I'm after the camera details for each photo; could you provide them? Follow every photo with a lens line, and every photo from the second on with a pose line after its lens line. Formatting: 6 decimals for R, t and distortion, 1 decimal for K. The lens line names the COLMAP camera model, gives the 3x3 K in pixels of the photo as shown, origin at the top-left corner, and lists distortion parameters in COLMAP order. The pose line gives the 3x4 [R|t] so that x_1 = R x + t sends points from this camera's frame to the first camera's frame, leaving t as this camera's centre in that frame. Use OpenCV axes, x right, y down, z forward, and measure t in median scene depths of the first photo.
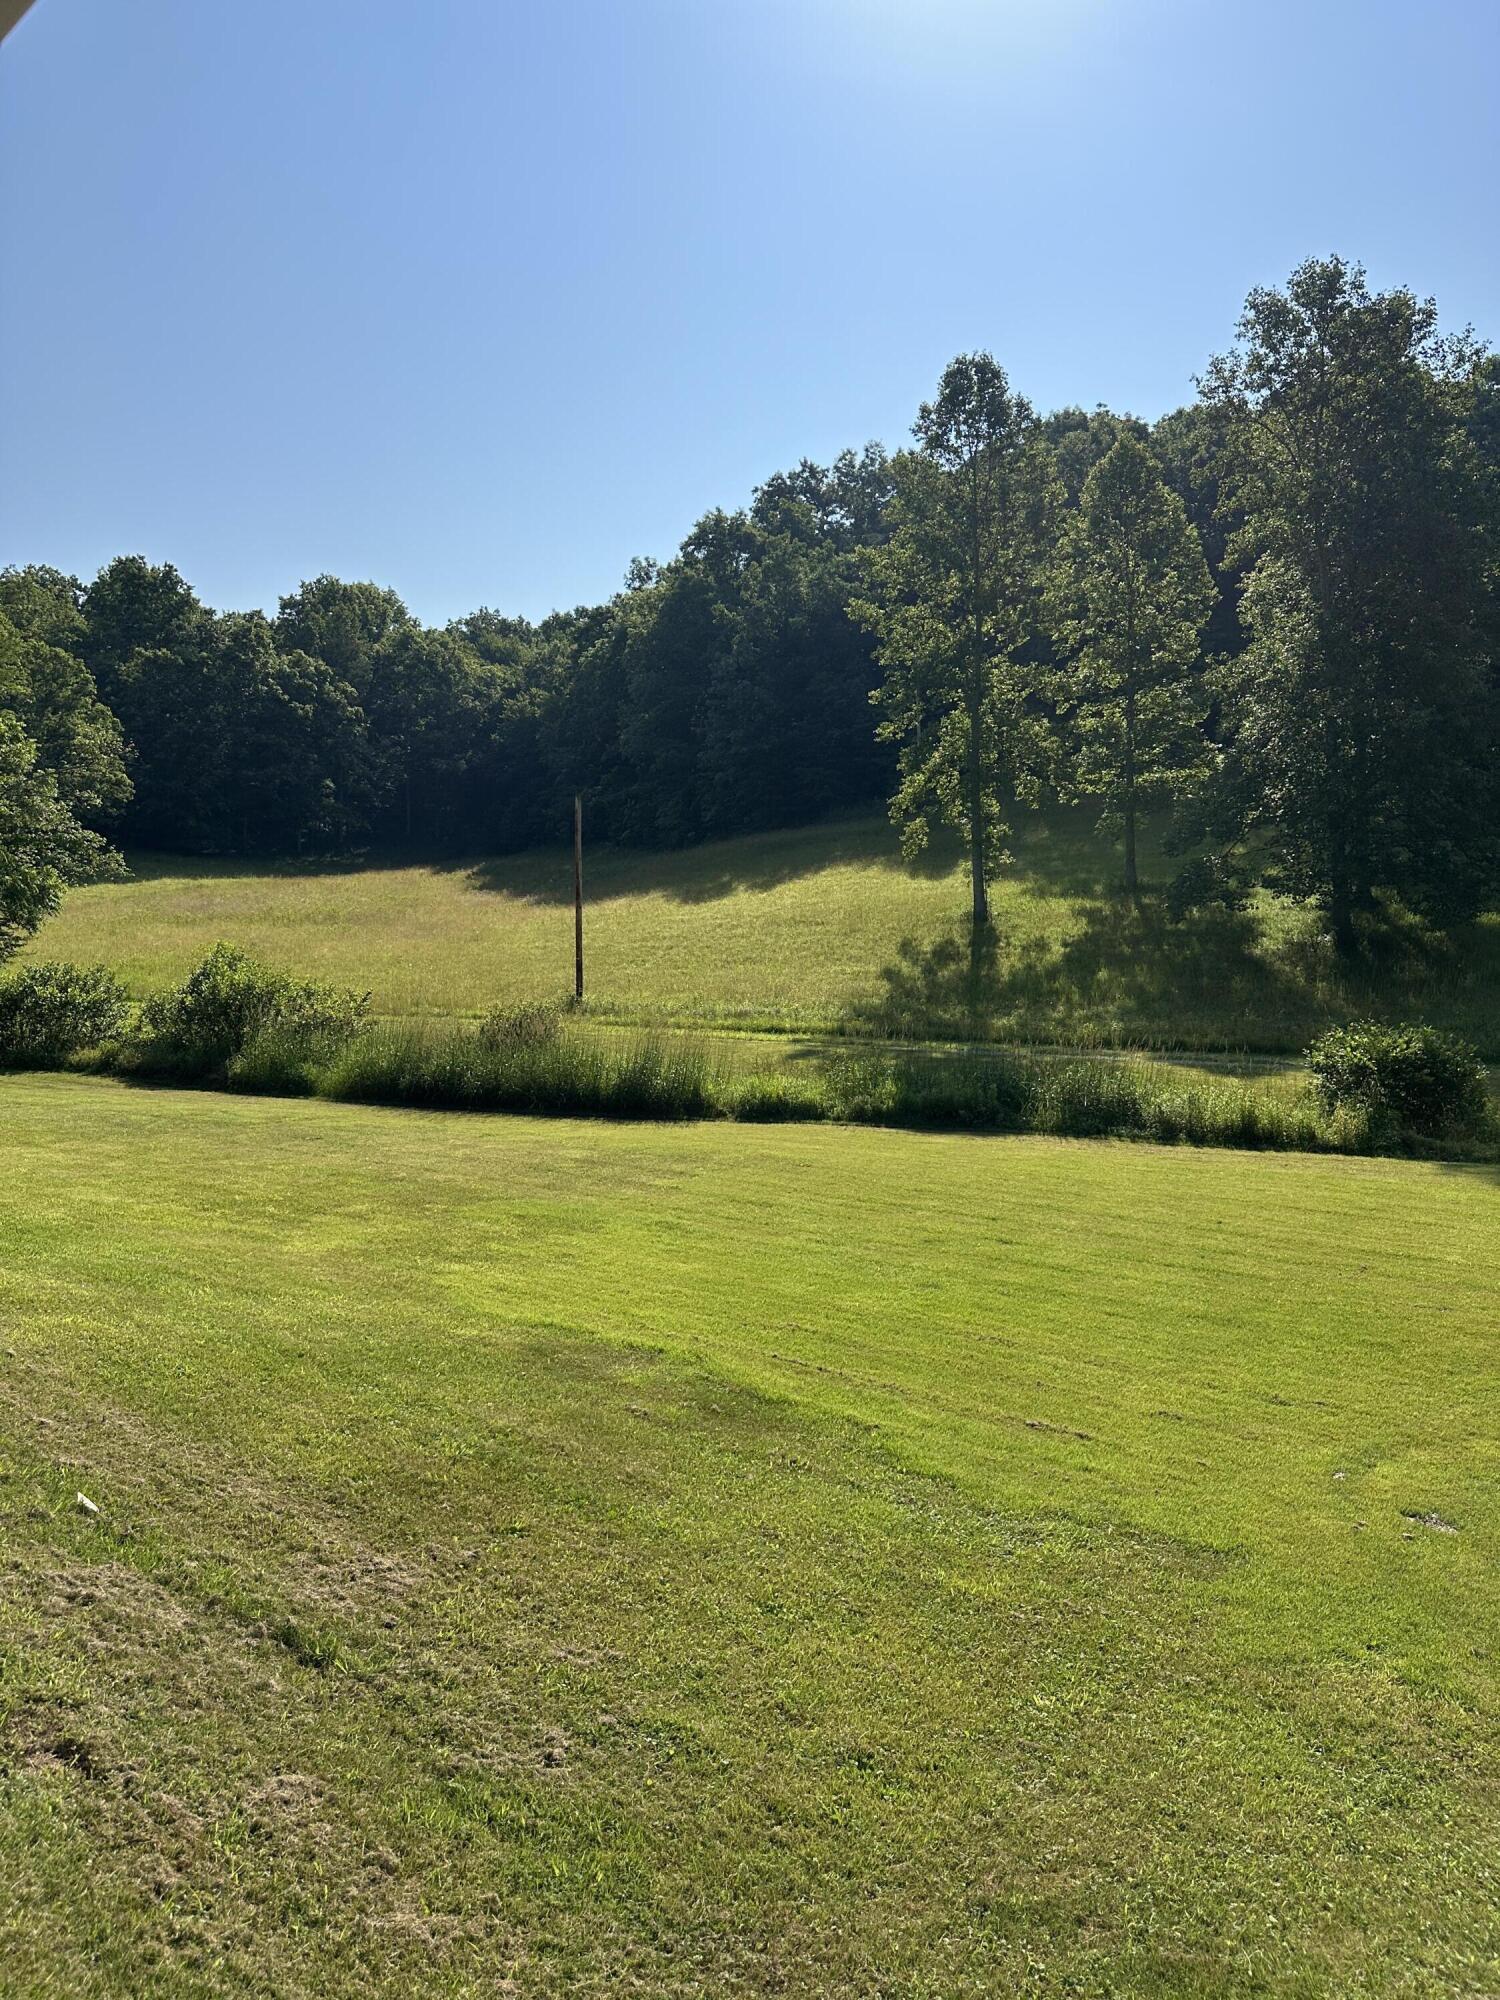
lens RADIAL K [[1323.0, 0, 739.6], [0, 1323.0, 997.4], [0, 0, 1]] dist [0.007342, -0.004932]
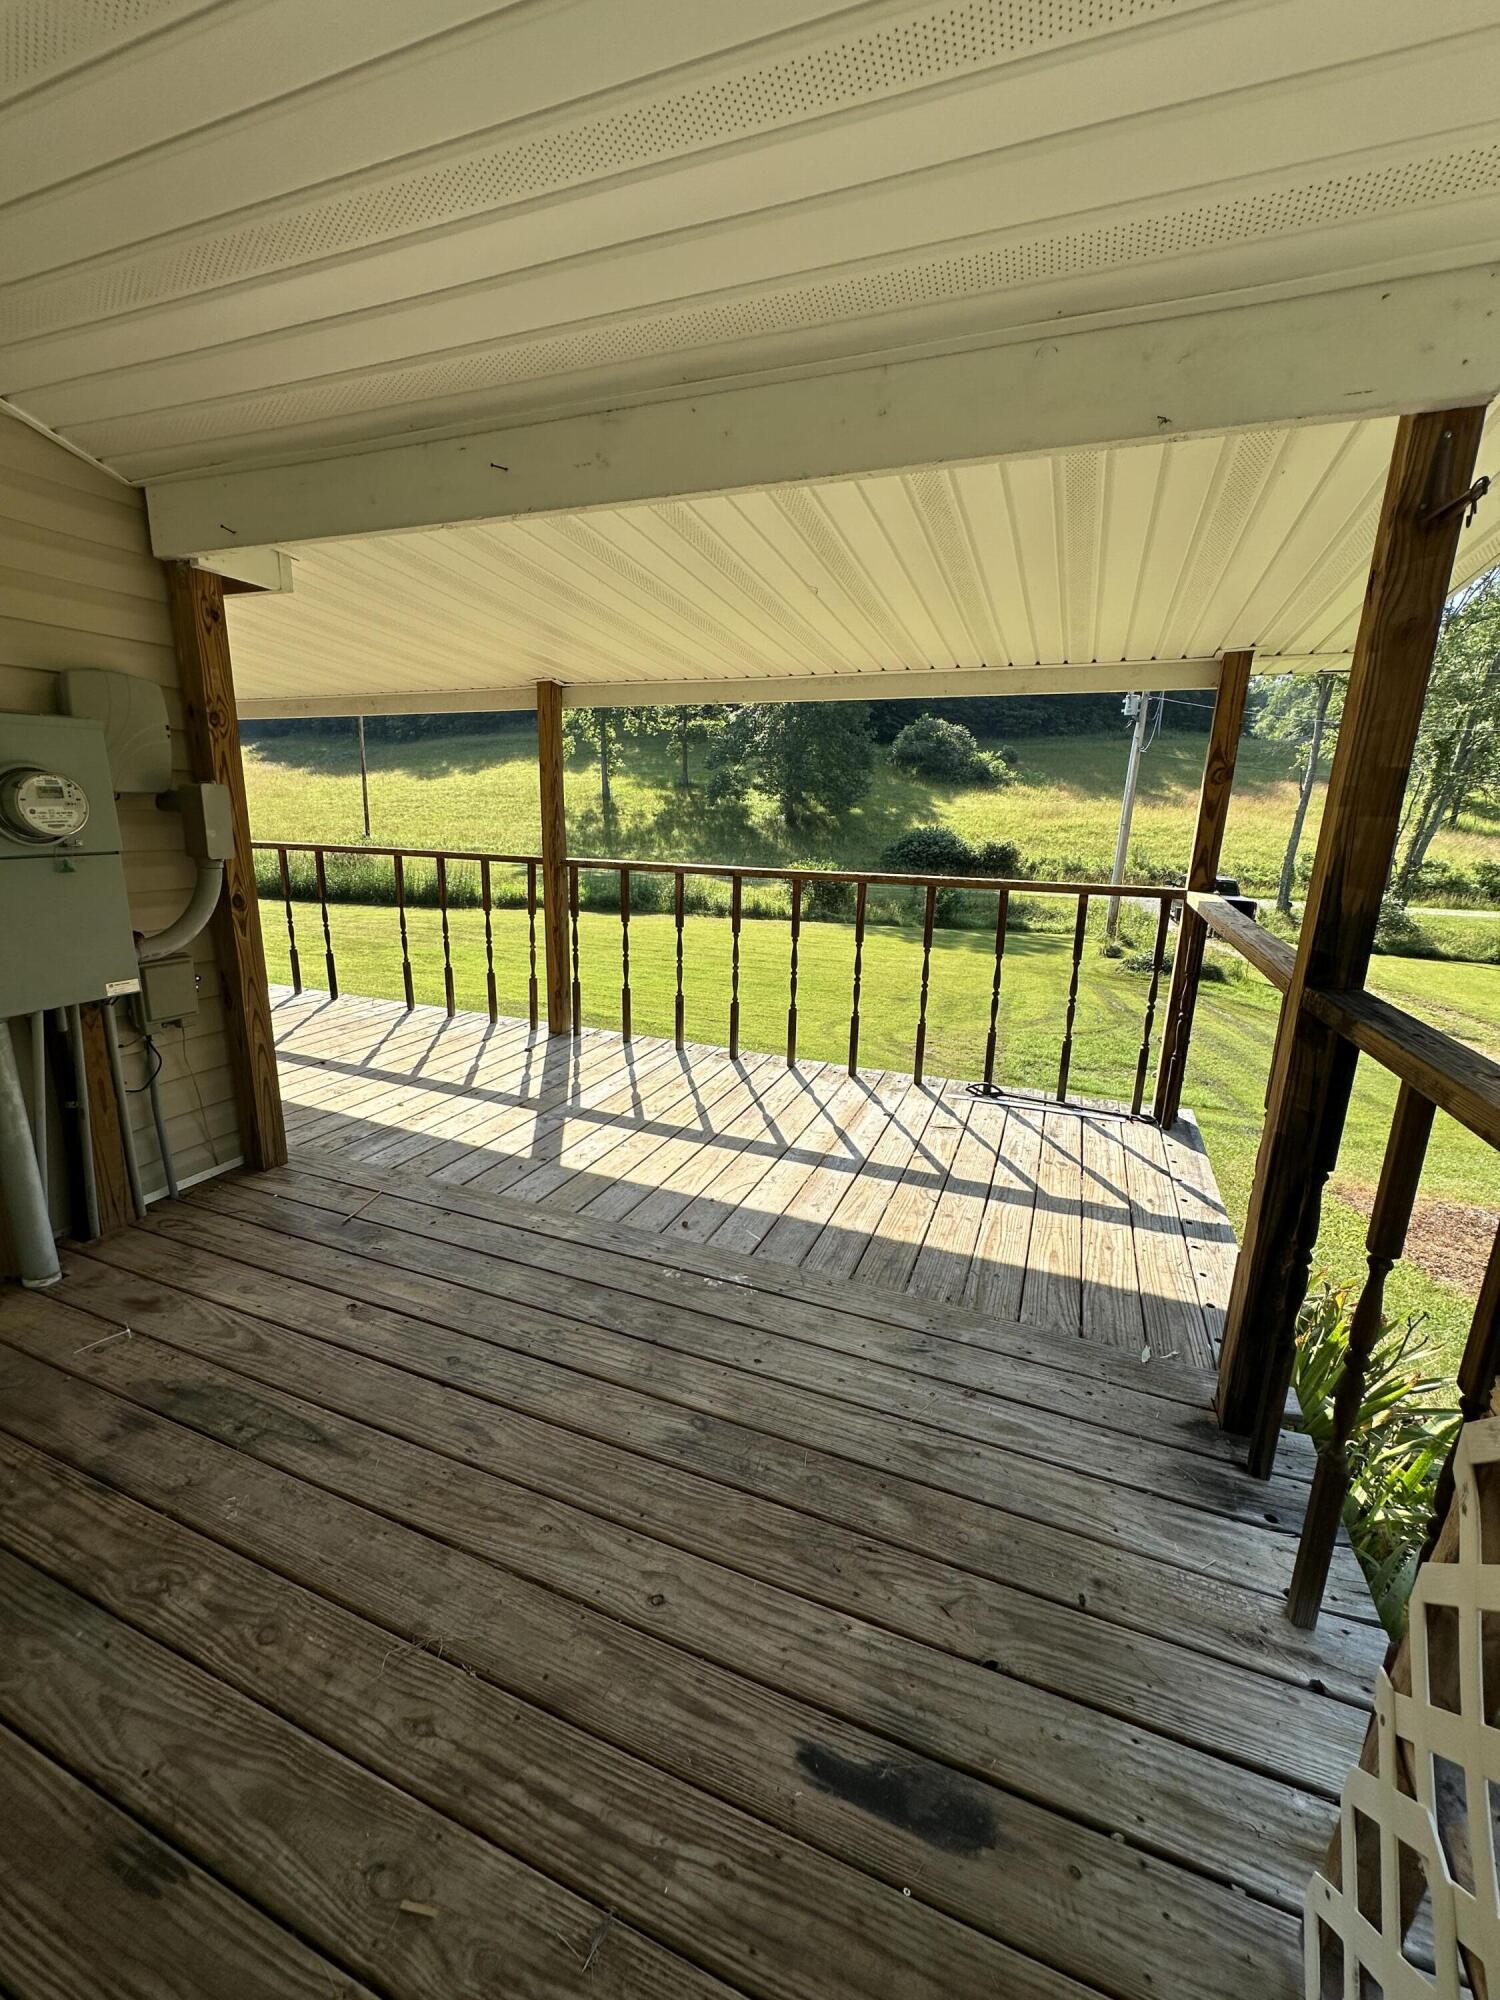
lens RADIAL K [[797.8, 0, 755.1], [0, 797.8, 1010.5], [0, 0, 1]] dist [0.002203, 0.000172]
pose [[0.913115, -0.058429, 0.403492, -0.090646], [-0.024463, 0.980042, 0.197281, 0.004033], [-0.406966, -0.190011, 0.893462, -0.103361]]
